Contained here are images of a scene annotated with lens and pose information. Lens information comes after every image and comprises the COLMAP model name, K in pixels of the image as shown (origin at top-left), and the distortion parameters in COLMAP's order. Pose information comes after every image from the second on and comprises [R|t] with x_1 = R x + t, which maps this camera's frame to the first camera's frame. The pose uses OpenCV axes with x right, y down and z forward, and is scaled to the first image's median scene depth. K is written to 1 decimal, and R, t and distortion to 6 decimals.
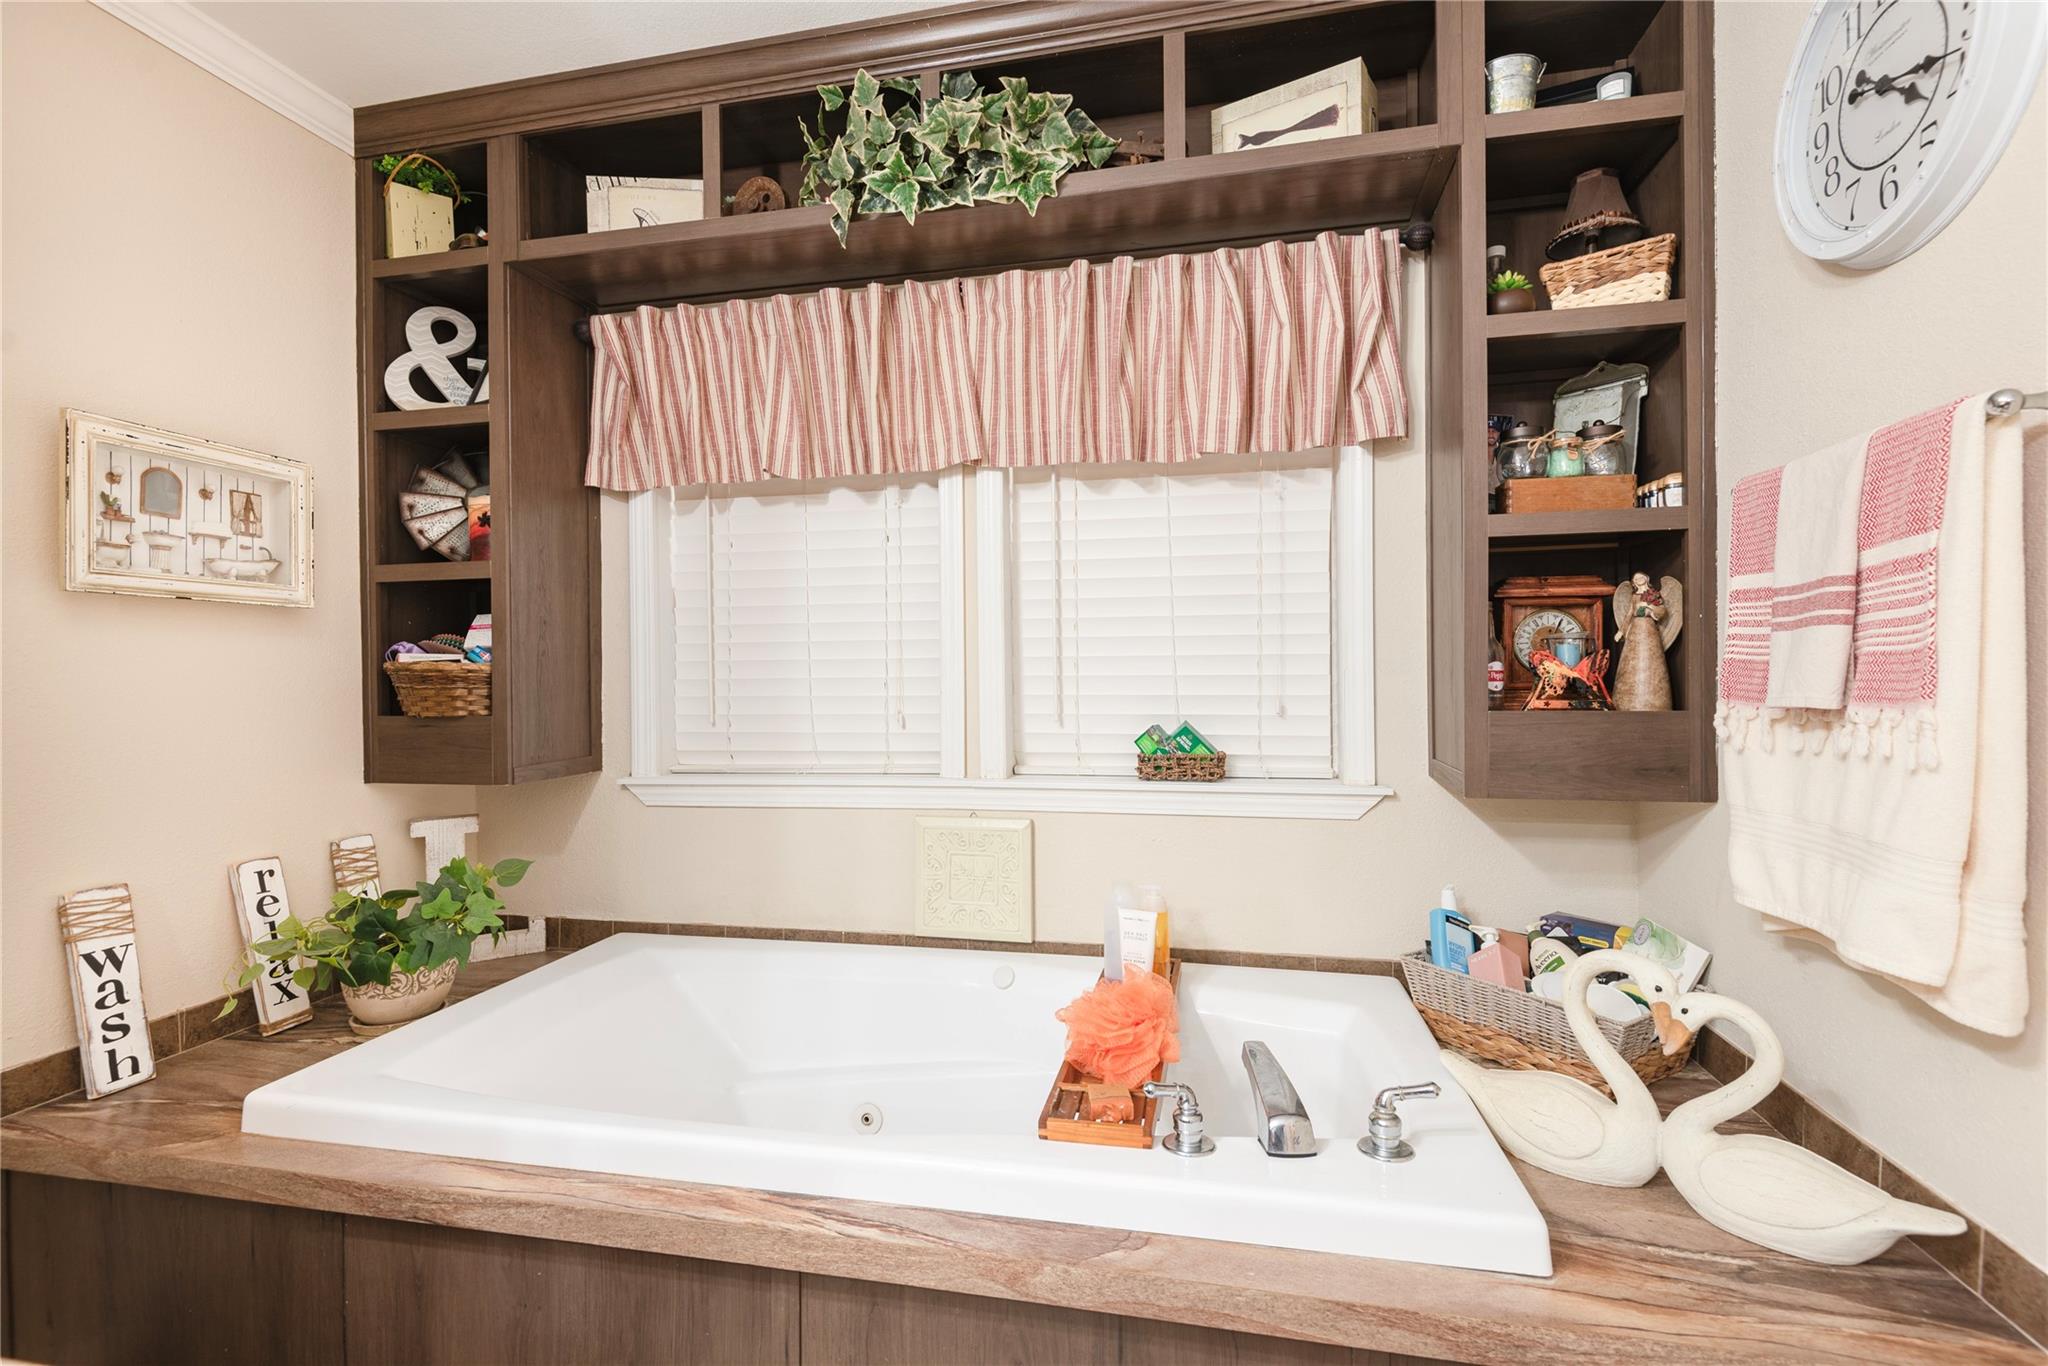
lens RADIAL K [[920.9, 0, 1020.6], [0, 920.9, 680.0], [0, 0, 1]] dist [0.039187, -0.025466]
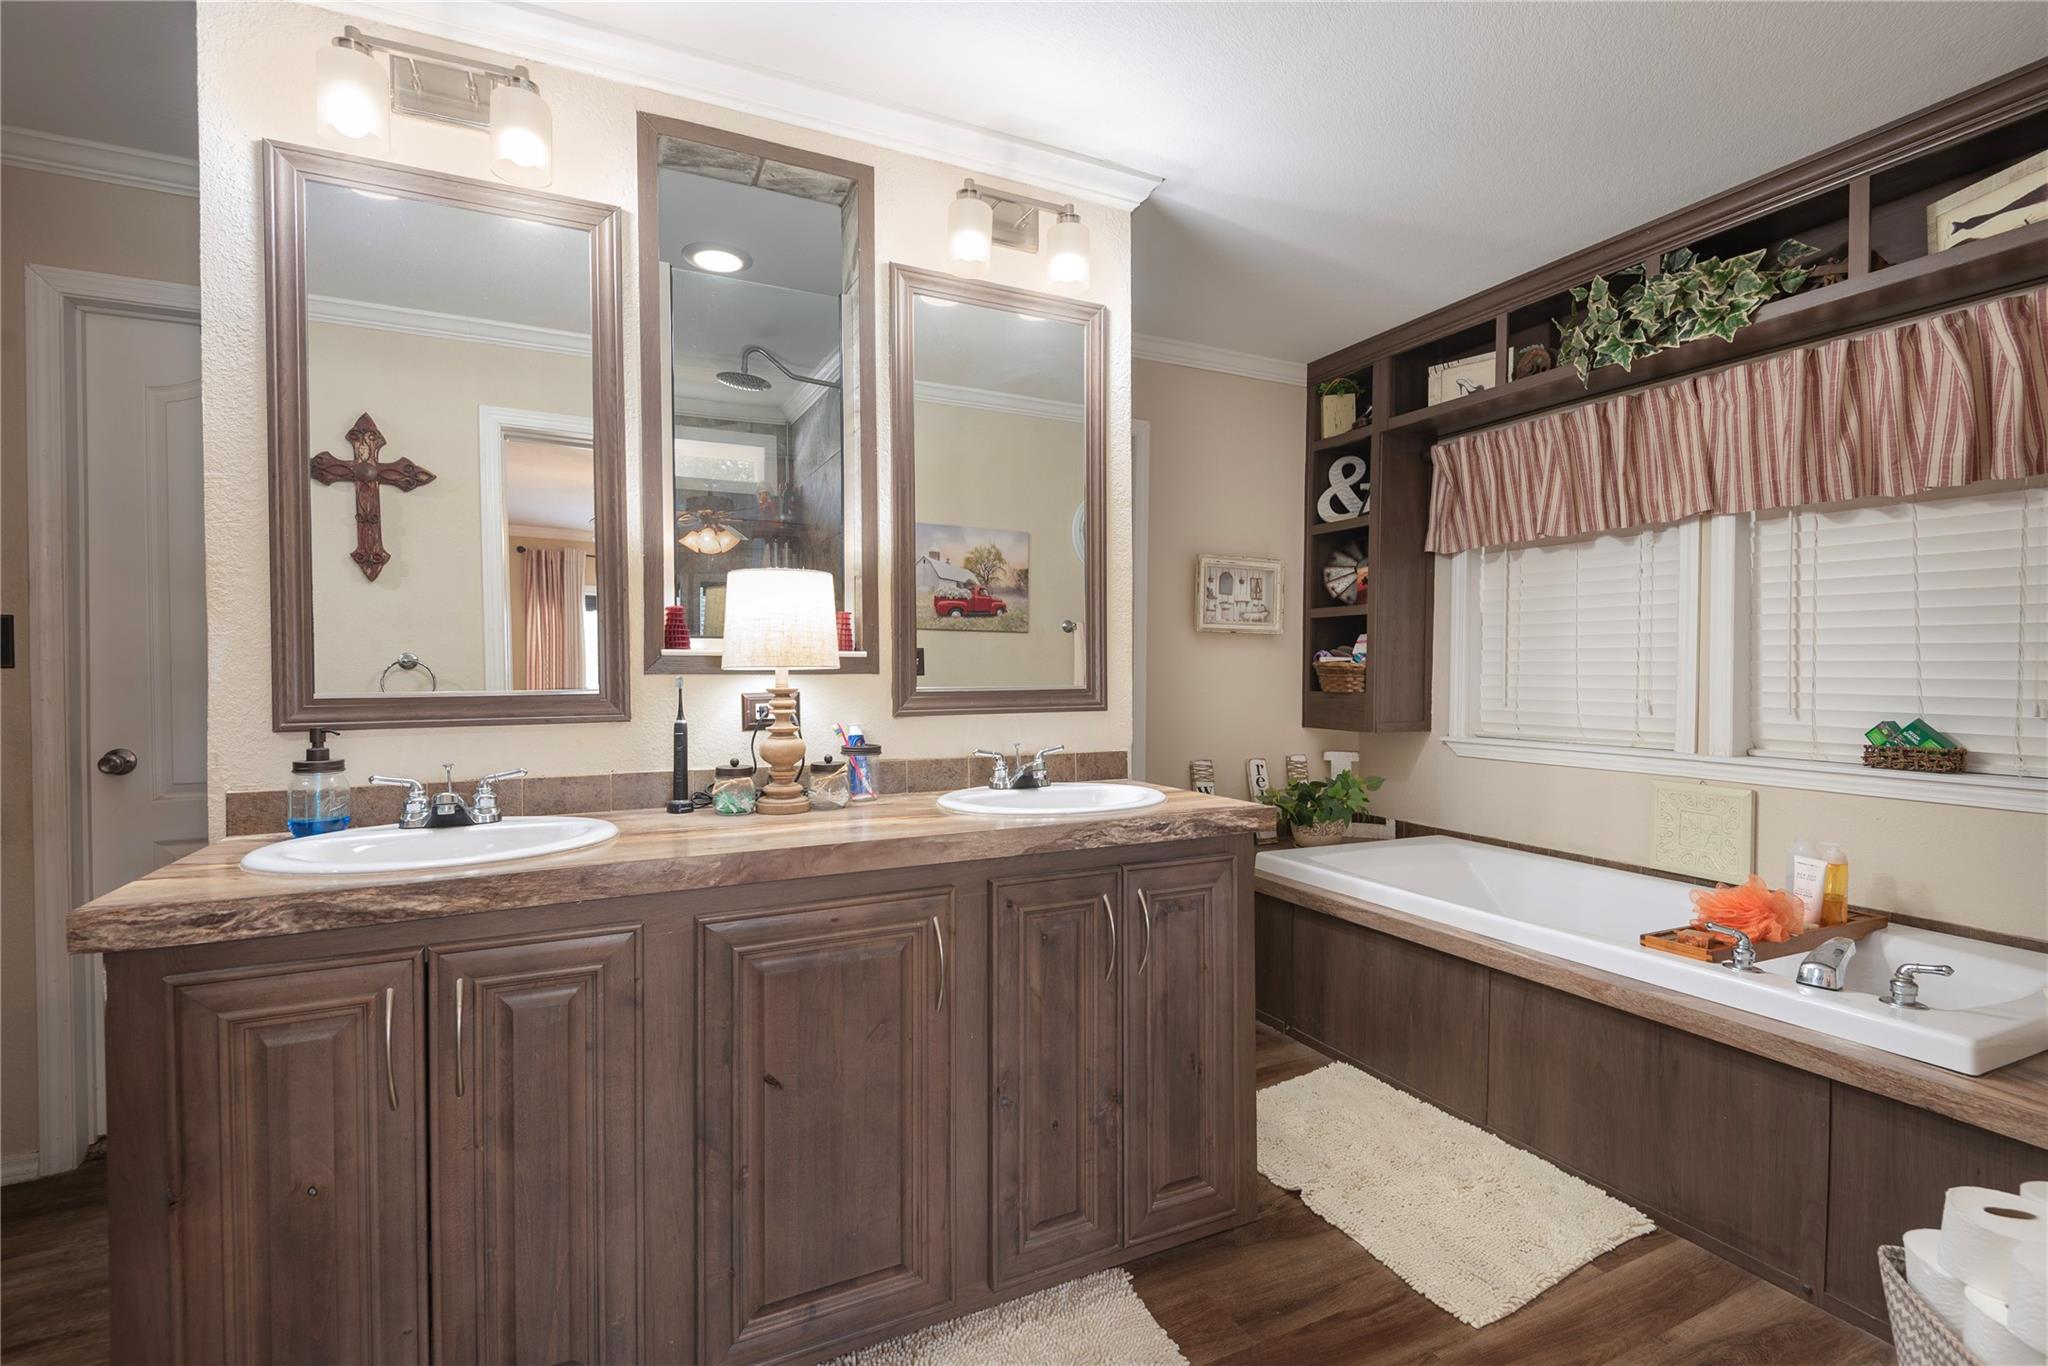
lens RADIAL K [[920.9, 0, 1020.6], [0, 920.9, 680.0], [0, 0, 1]] dist [0.039187, -0.025466]
pose [[0.618659, 0.023330, -0.785313, 0.393542], [-0.018050, 0.999717, 0.015480, -0.001207], [0.785452, 0.004598, 0.618905, -0.582448]]
